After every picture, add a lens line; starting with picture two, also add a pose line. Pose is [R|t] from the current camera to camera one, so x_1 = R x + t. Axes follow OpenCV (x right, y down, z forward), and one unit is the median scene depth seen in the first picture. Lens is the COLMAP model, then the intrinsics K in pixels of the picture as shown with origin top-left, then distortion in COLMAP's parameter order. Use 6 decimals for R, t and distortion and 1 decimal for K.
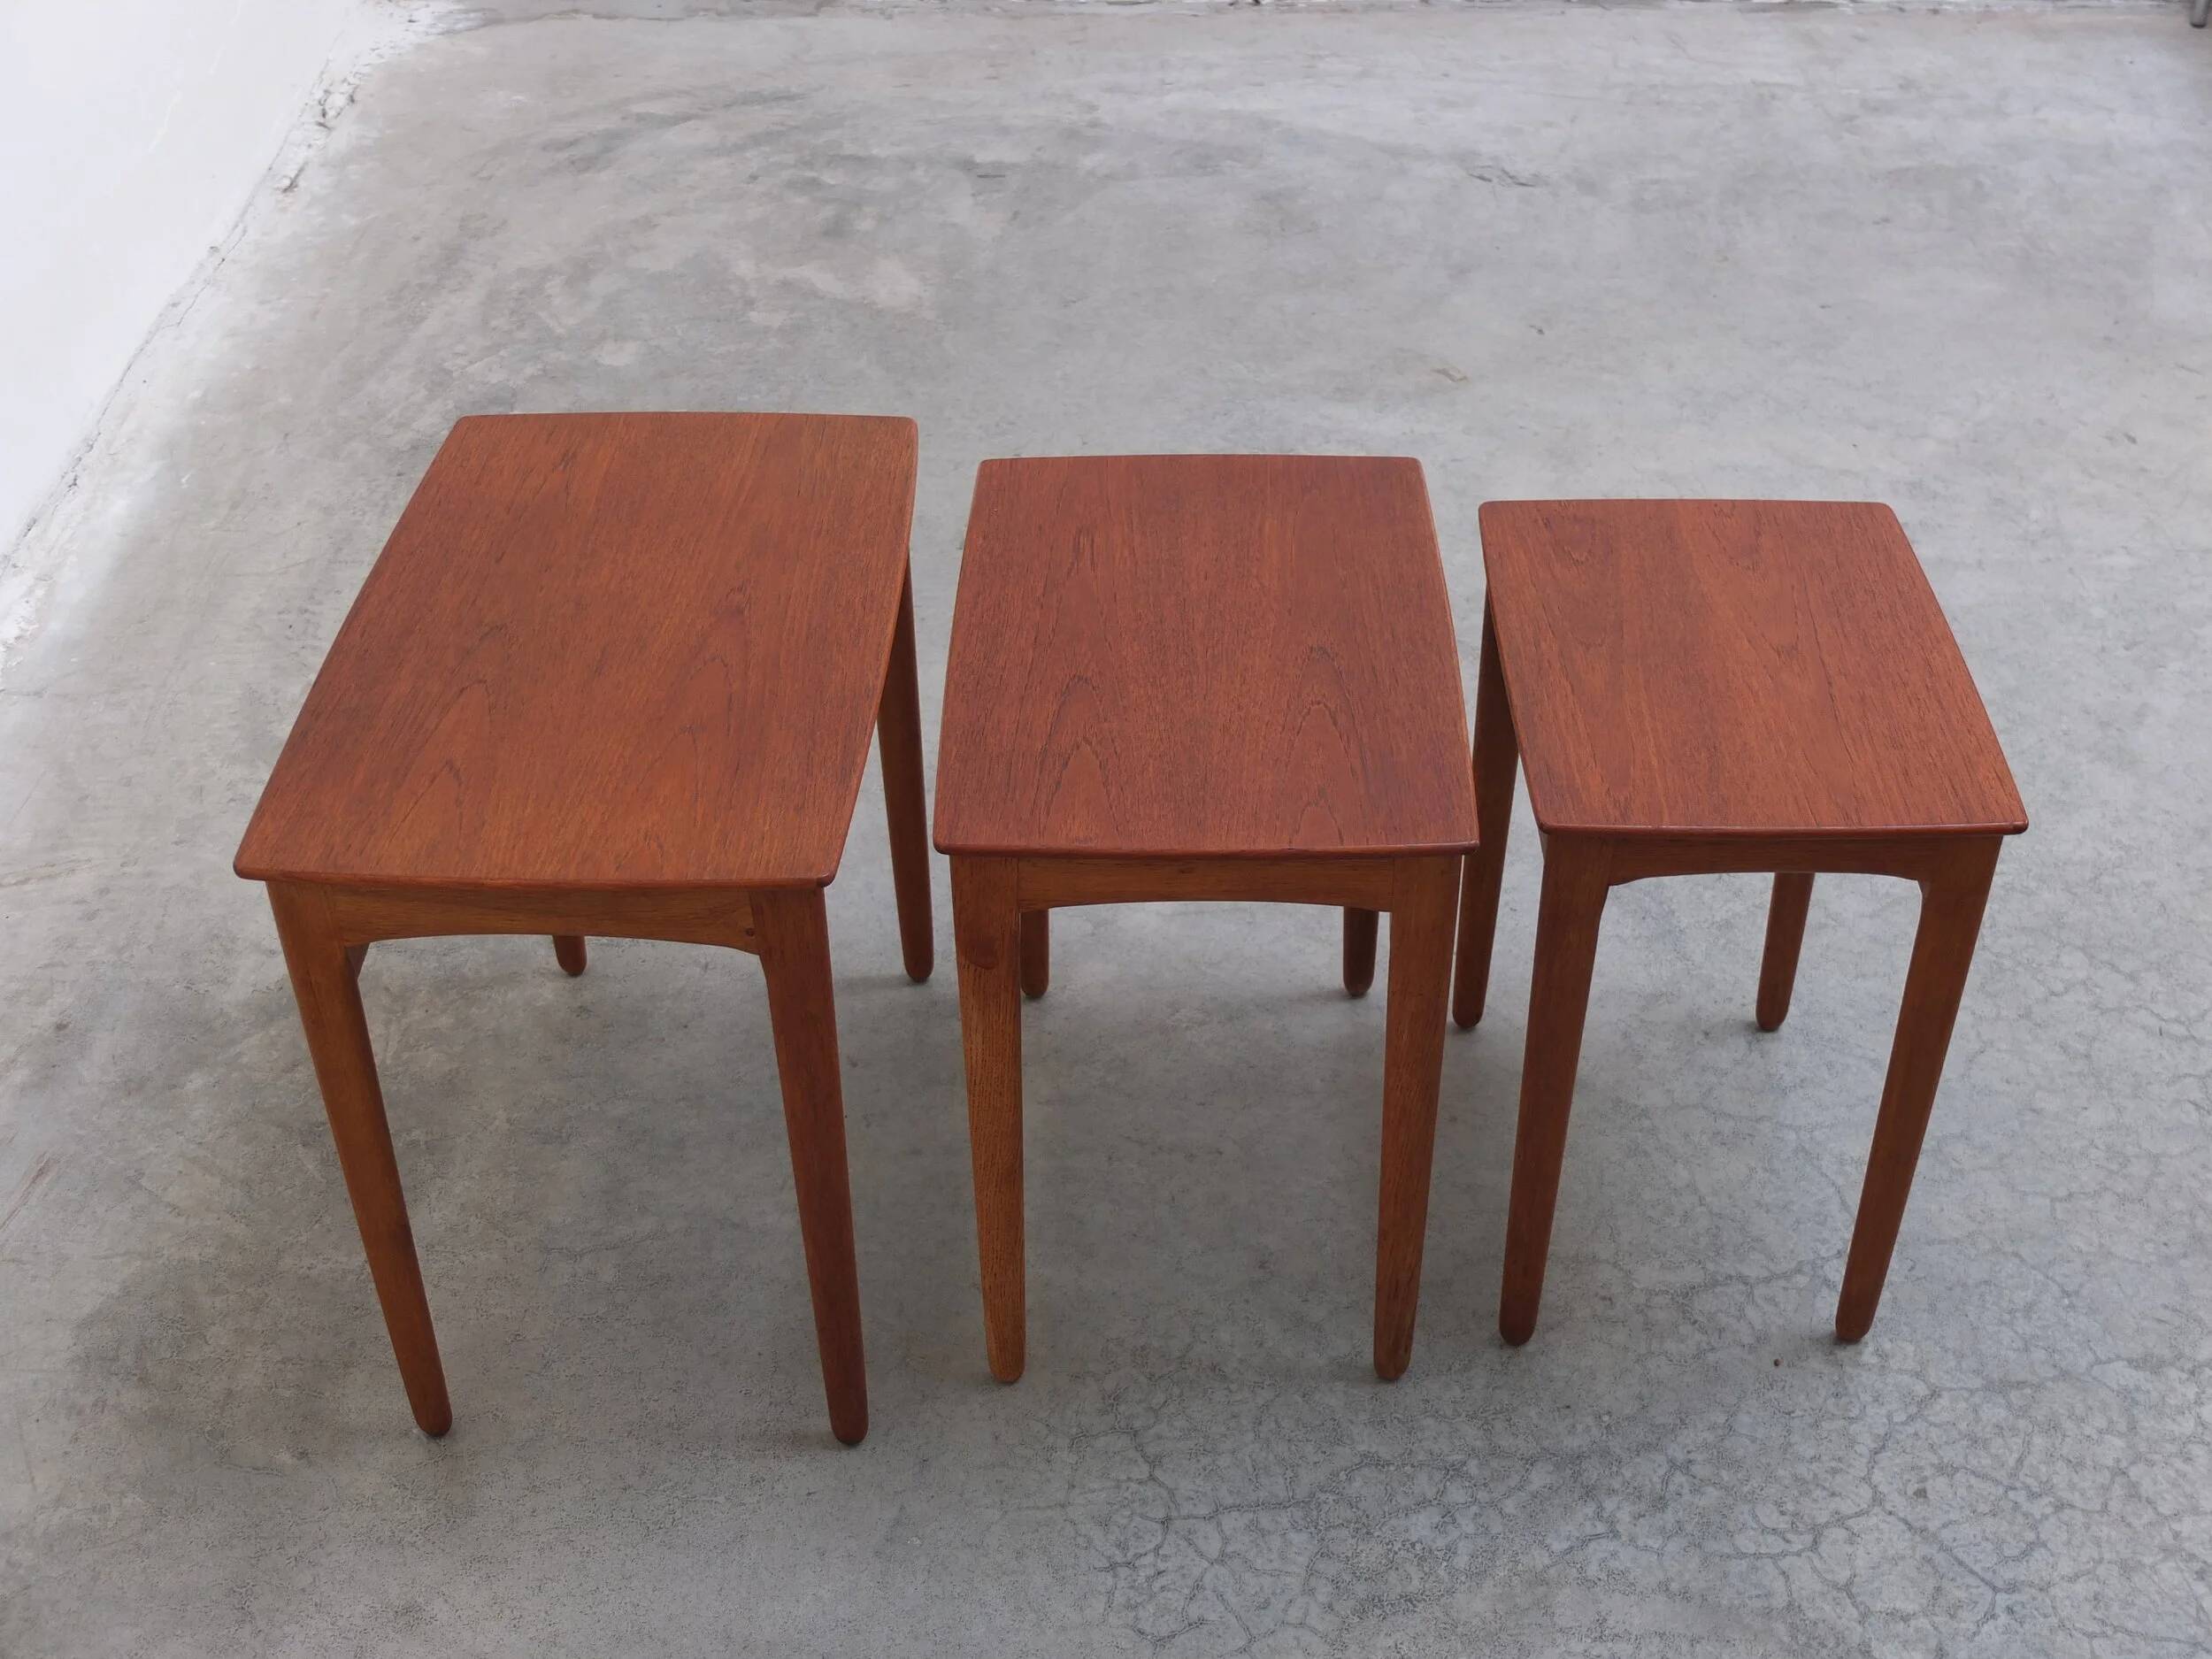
lens RADIAL K [[2557.5, 0, 1151.0], [0, 2557.5, 806.6], [0, 0, 1]] dist [-0.051107, 0.000000]
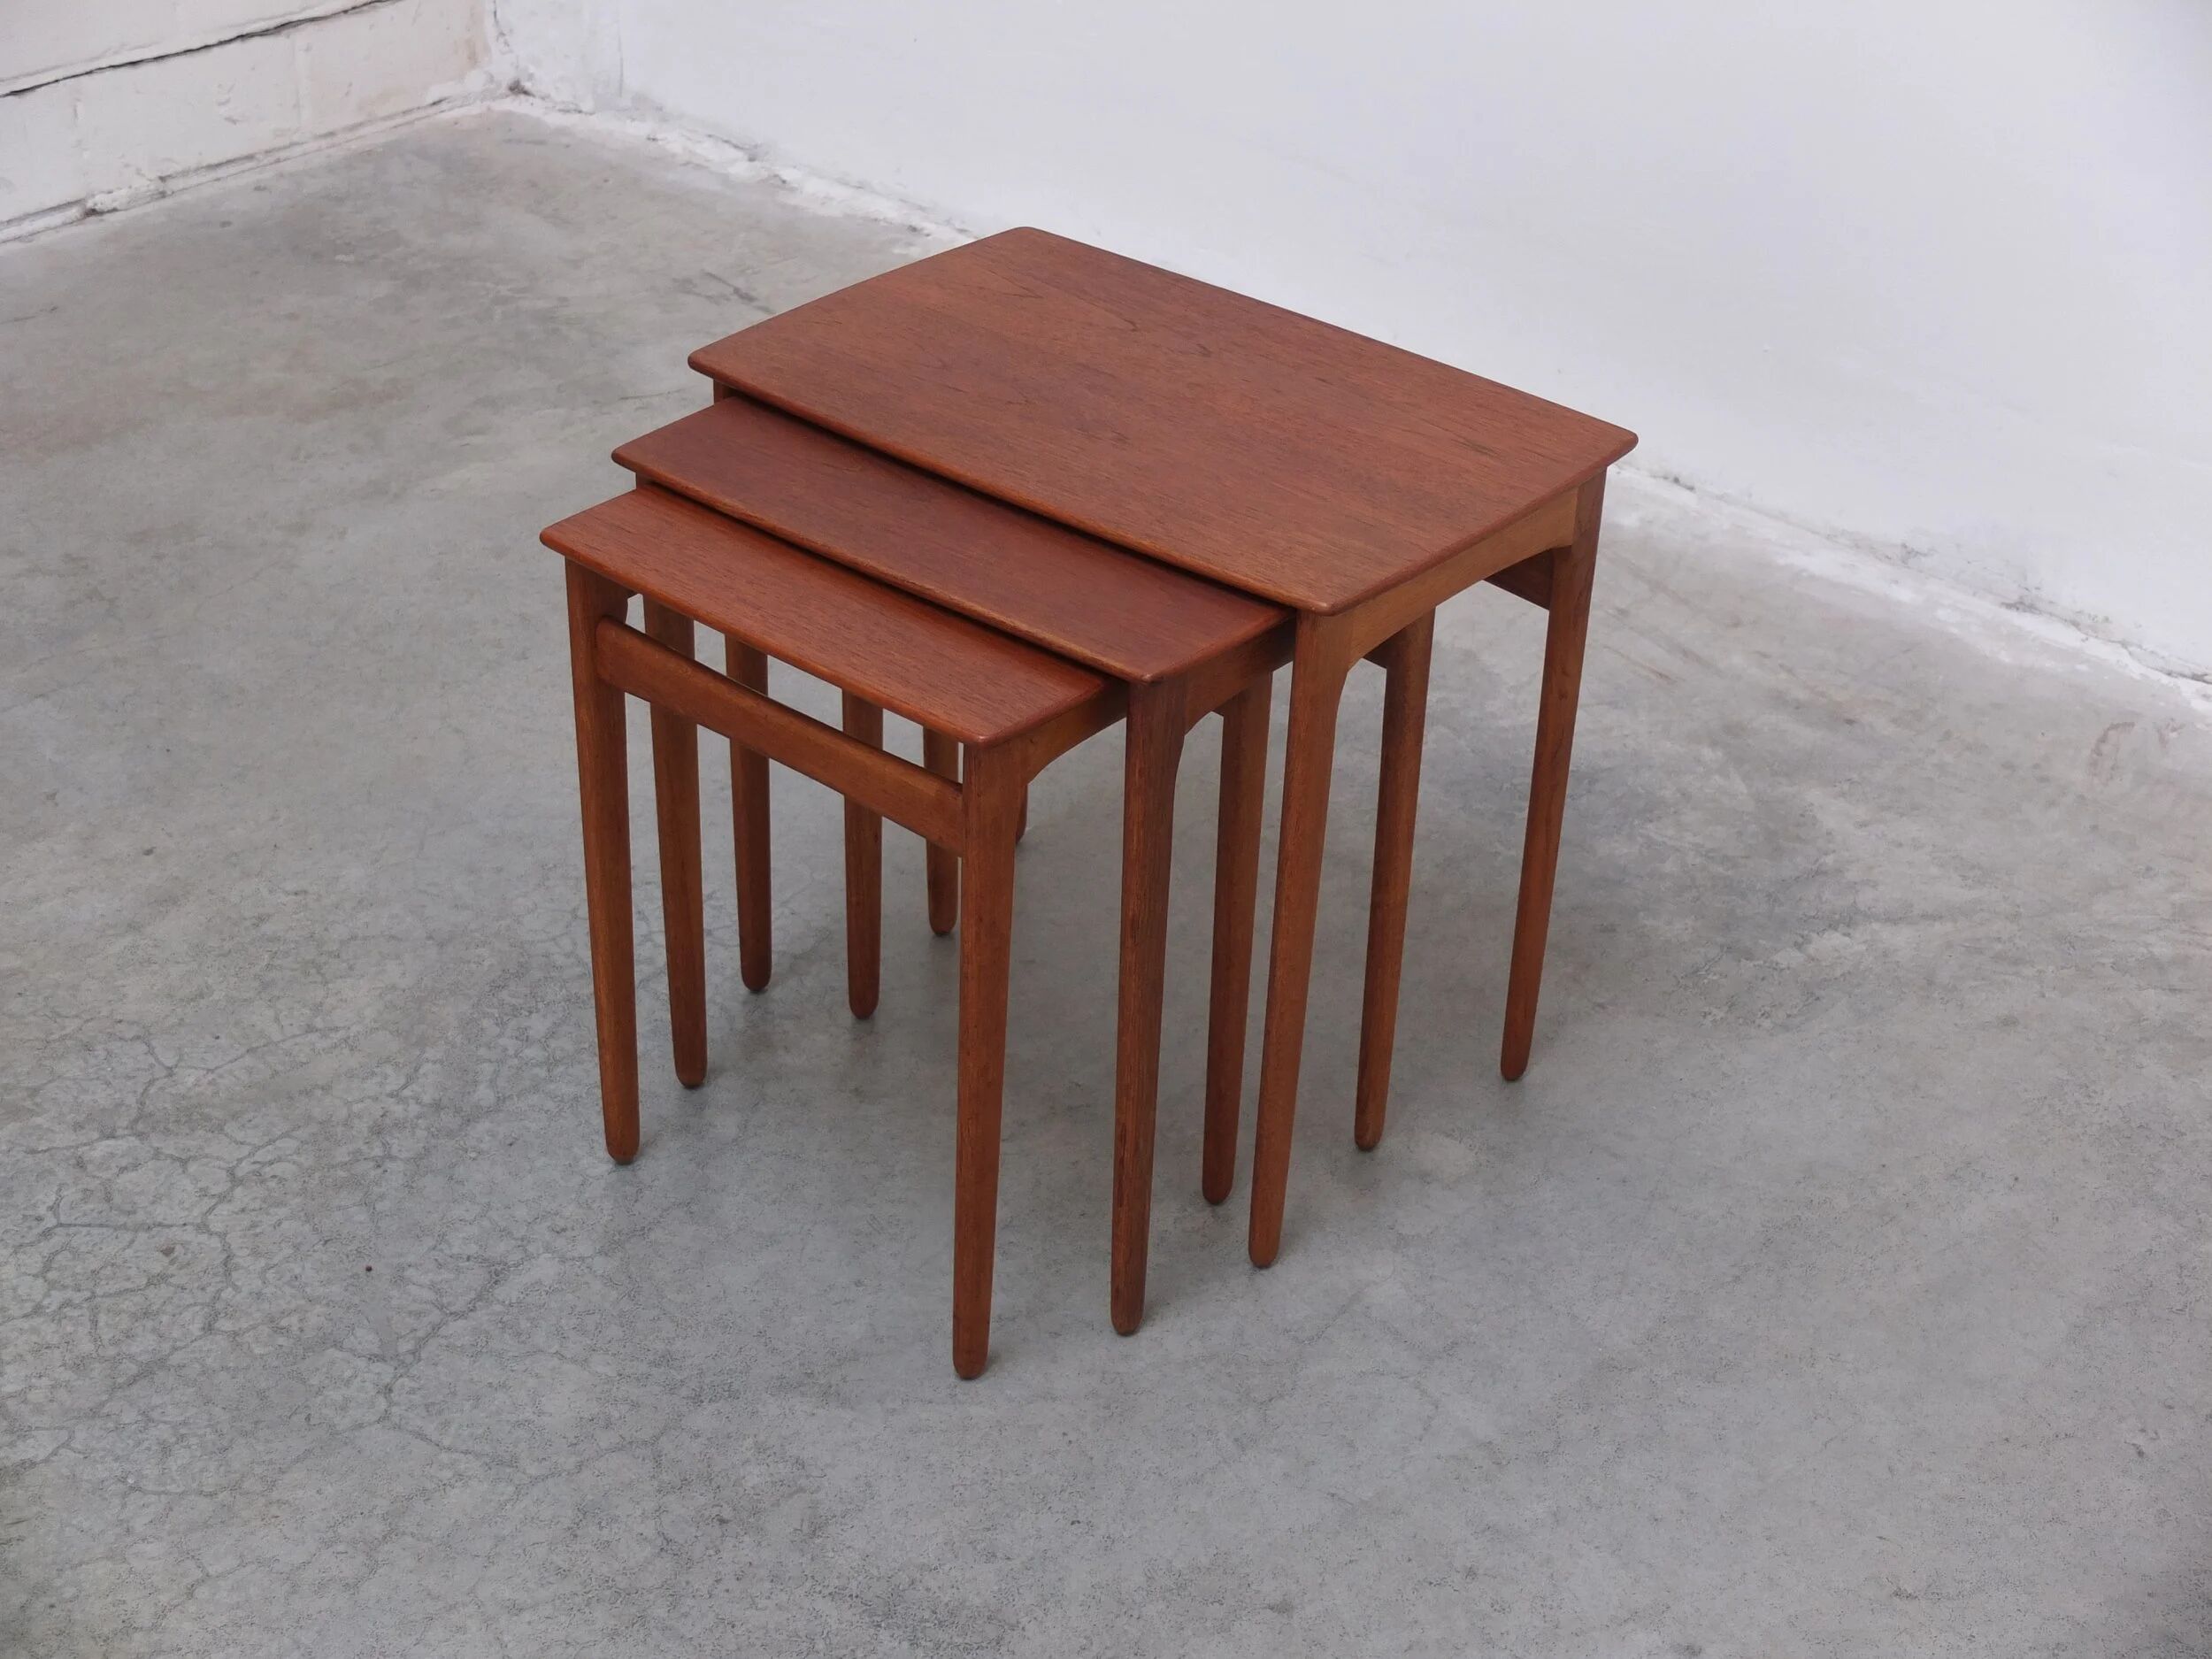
lens RADIAL K [[3140.3, 0, 1086.2], [0, 3140.3, 835.7], [0, 0, 1]] dist [-0.001140, 0.000000]
pose [[-0.649675, 0.385465, -0.655240, 0.795242], [-0.479444, 0.461138, 0.746650, -0.868789], [0.589963, 0.799230, -0.114781, 1.202091]]
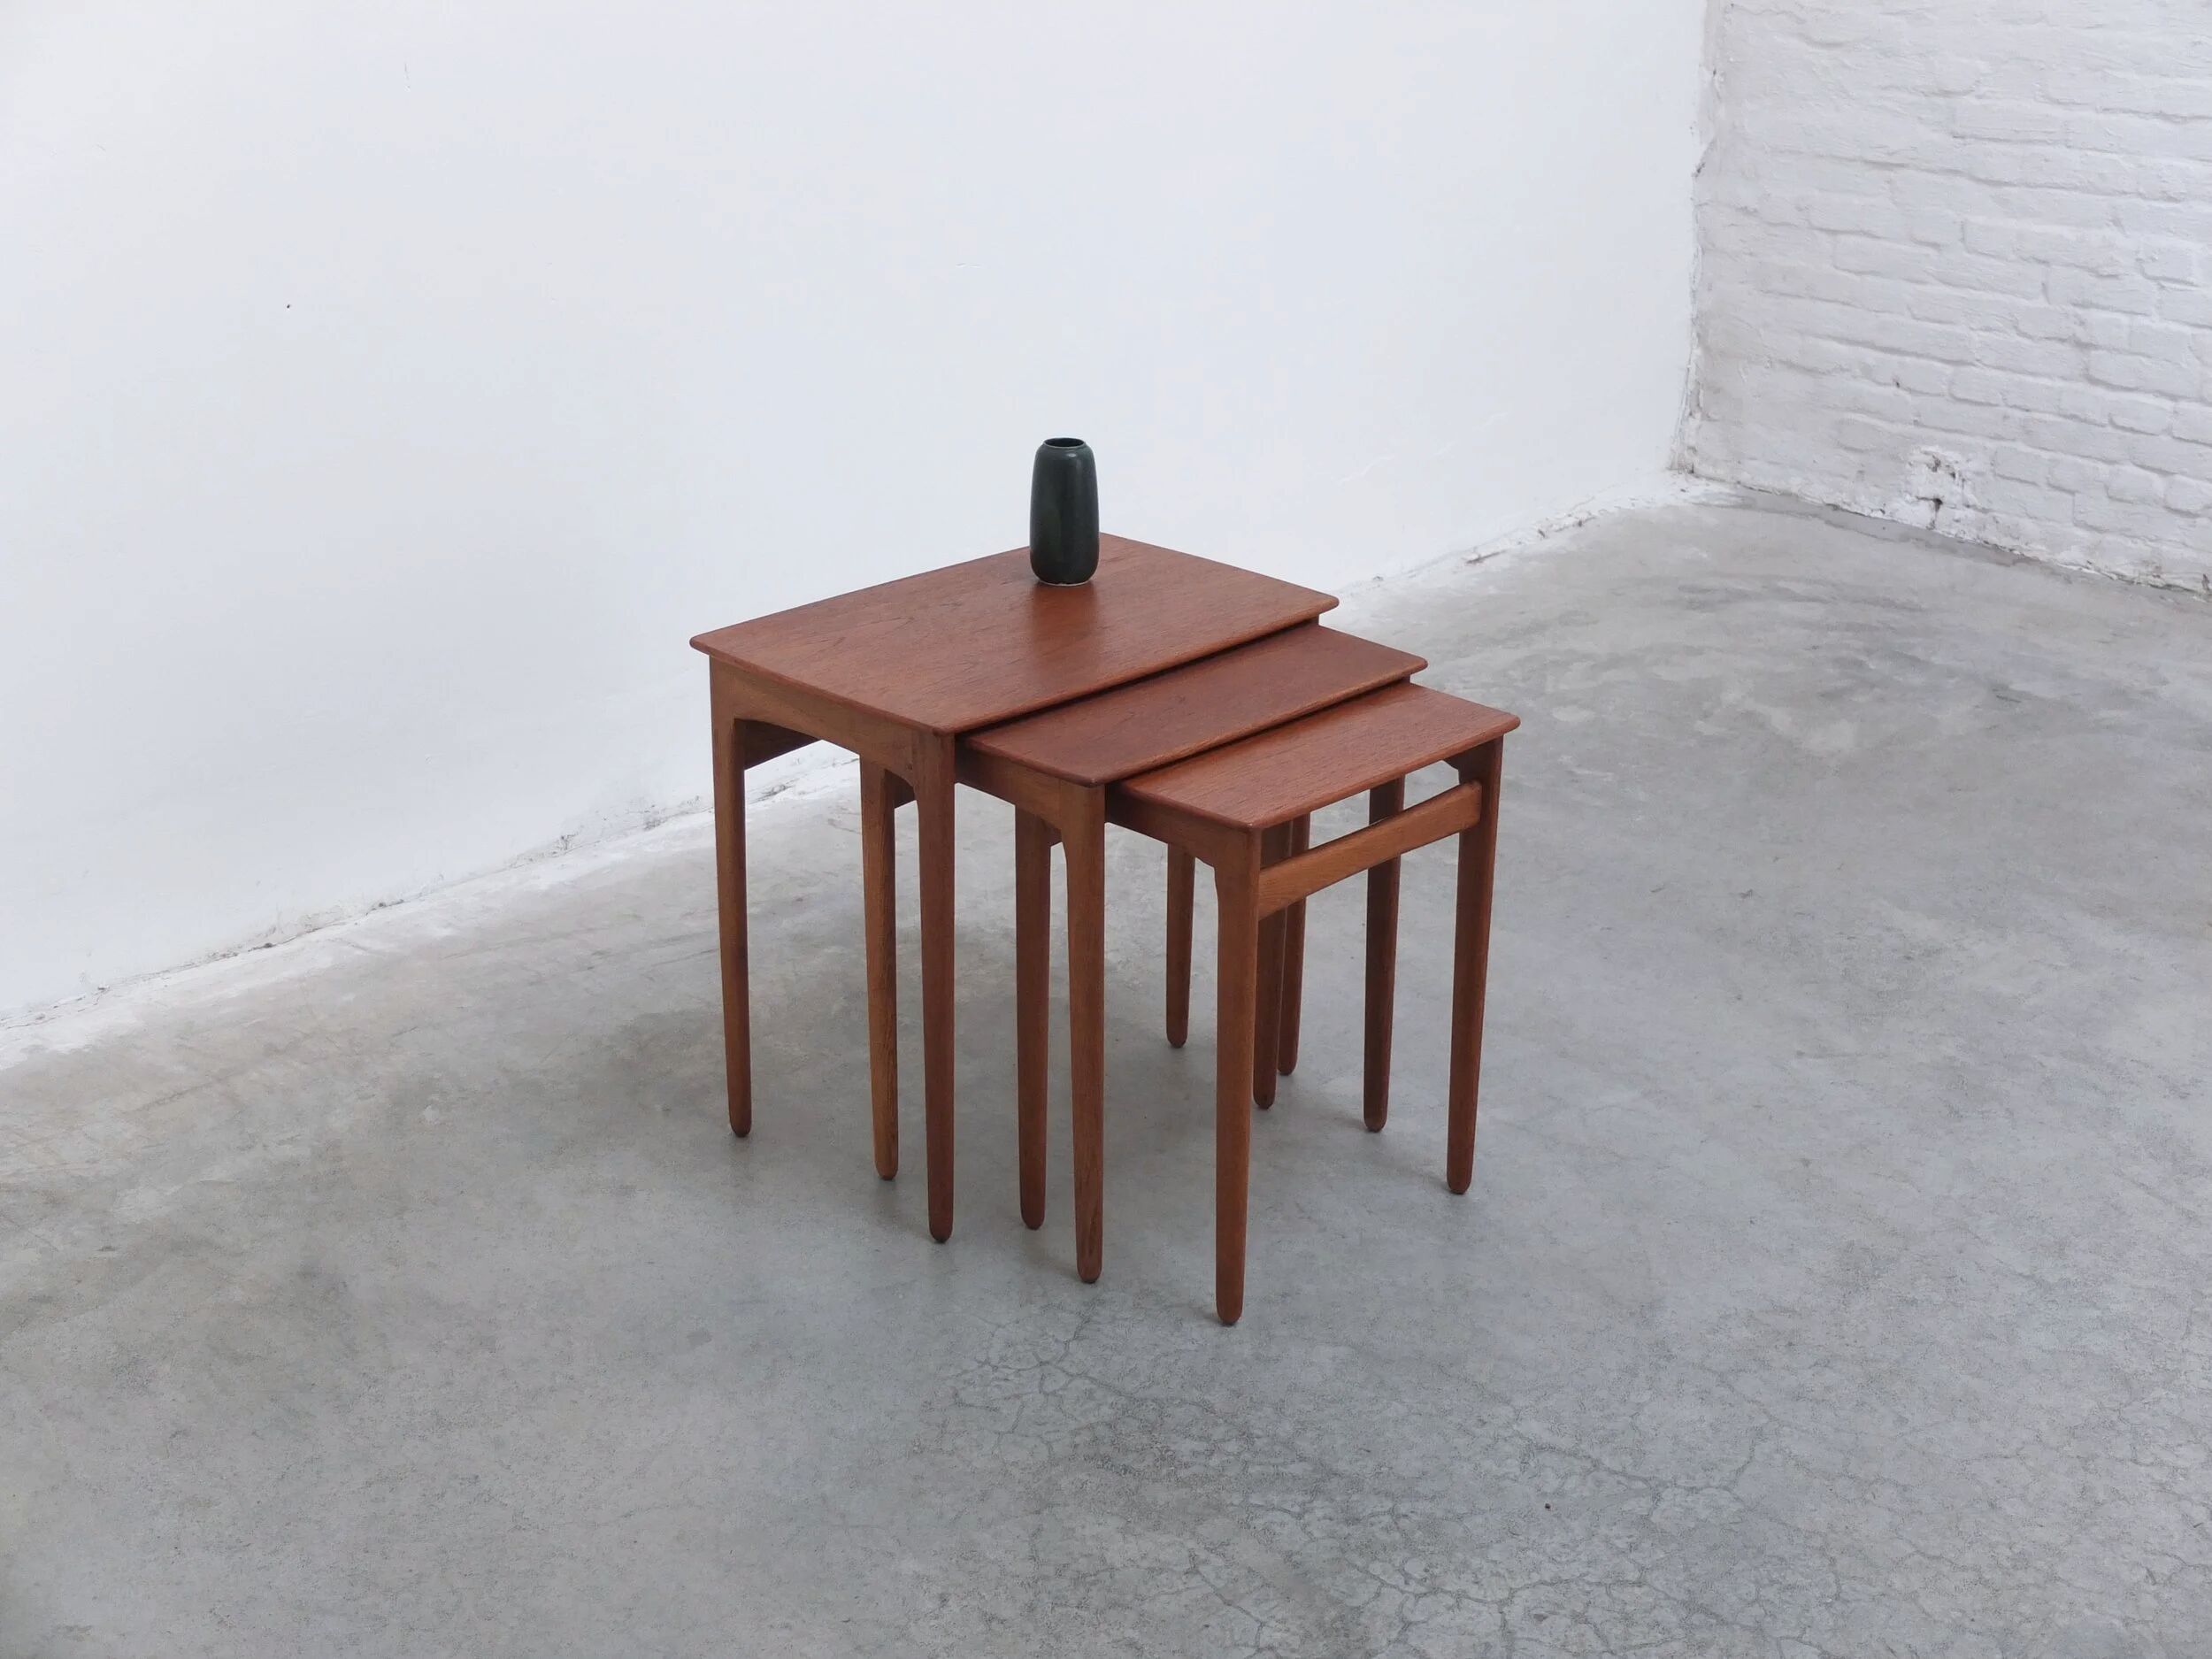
lens RADIAL K [[2825.9, 0, 1118.7], [0, 2825.9, 824.0], [0, 0, 1]] dist [-0.068976, 0.000000]
pose [[0.716622, 0.271235, -0.642561, 0.850785], [-0.434836, 0.894064, -0.107555, 0.170437], [0.545318, 0.356485, 0.758648, -0.148973]]
